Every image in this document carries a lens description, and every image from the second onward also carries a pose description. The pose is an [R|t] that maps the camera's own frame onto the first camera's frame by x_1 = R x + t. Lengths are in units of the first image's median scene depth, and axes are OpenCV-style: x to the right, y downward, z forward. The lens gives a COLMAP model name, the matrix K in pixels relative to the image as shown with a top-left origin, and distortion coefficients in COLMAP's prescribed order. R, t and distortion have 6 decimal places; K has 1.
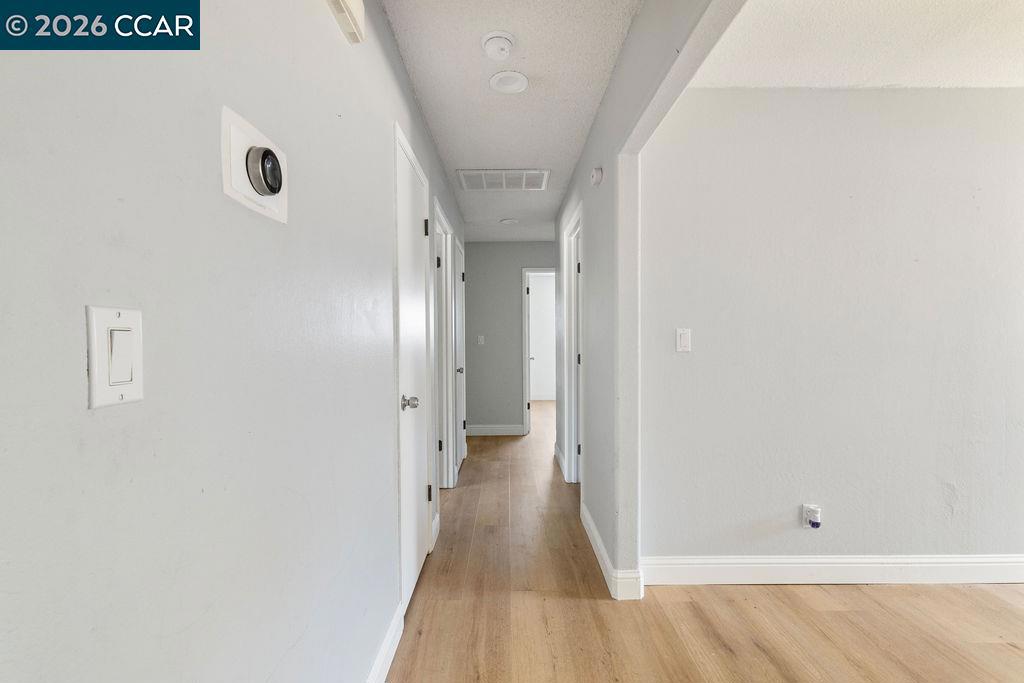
lens RADIAL K [[439.3, 0, 512.0], [0, 439.3, 341.5], [0, 0, 1]] dist [0.001008, 0.000384]
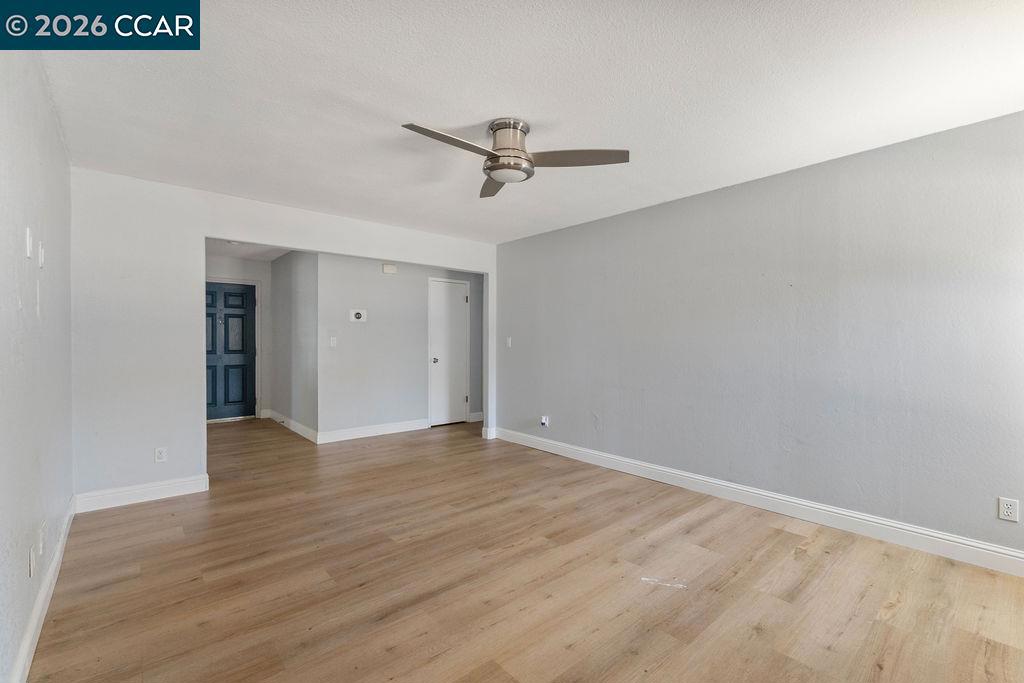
lens RADIAL K [[455.2, 0, 515.7], [0, 455.2, 329.5], [0, 0, 1]] dist [0.001660, 0.001251]
pose [[0.654357, -0.016705, -0.756001, 2.353385], [-0.015261, 0.999261, -0.035289, 0.012789], [0.756032, 0.034629, 0.653618, -0.649585]]
